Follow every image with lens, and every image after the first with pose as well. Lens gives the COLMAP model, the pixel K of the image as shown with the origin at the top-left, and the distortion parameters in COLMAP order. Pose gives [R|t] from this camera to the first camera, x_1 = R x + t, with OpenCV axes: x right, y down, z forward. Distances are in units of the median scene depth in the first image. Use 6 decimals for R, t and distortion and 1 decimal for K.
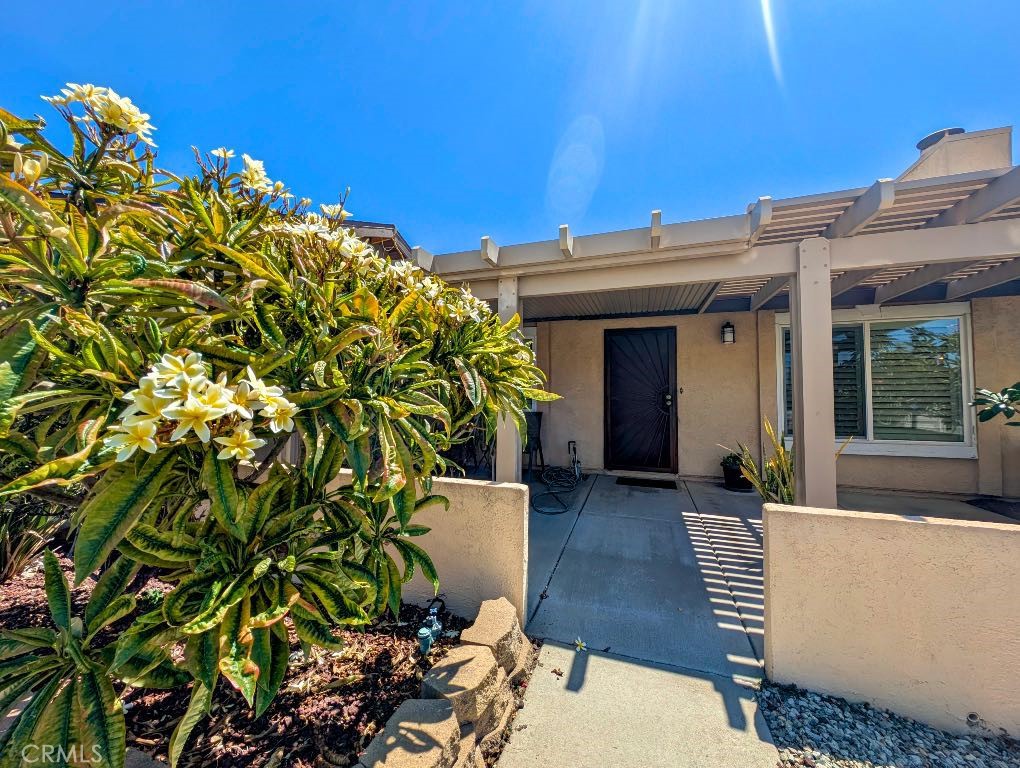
lens RADIAL K [[383.1, 0, 511.3], [0, 383.1, 382.0], [0, 0, 1]] dist [-0.002118, 0.000905]
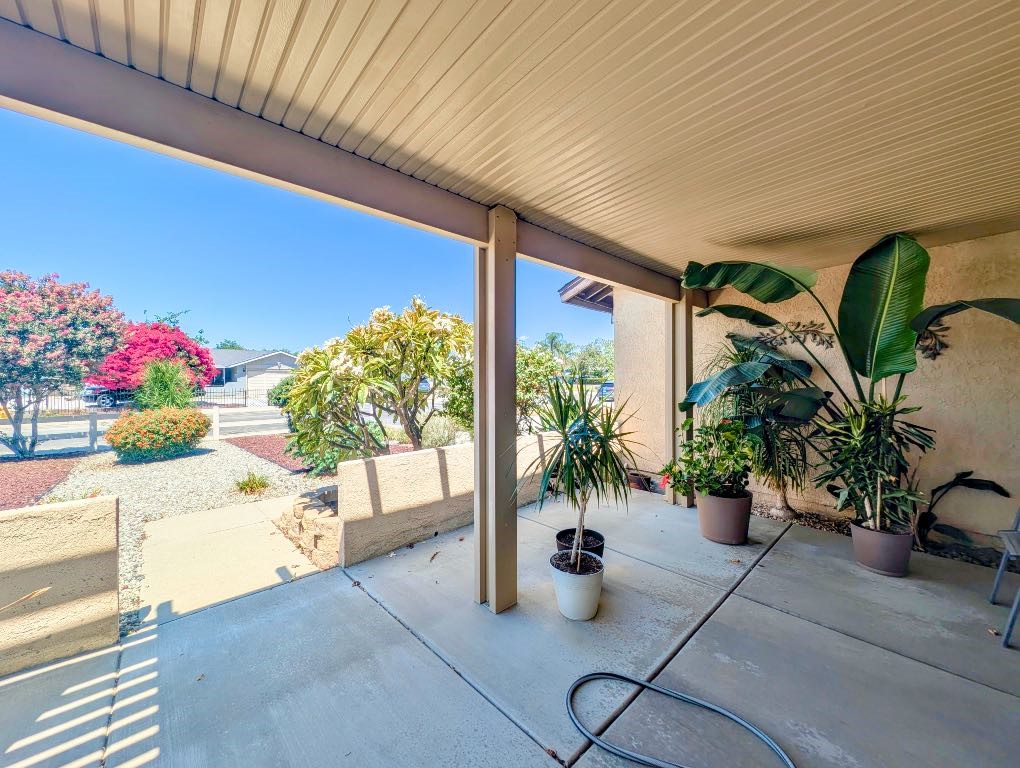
lens RADIAL K [[383.1, 0, 509.8], [0, 383.1, 382.5], [0, 0, 1]] dist [-0.002118, 0.000905]
pose [[-0.462999, 0.011578, -0.886283, 1.101094], [0.018880, 0.999817, 0.003198, -0.003699], [0.886158, -0.015253, -0.463132, 2.508746]]
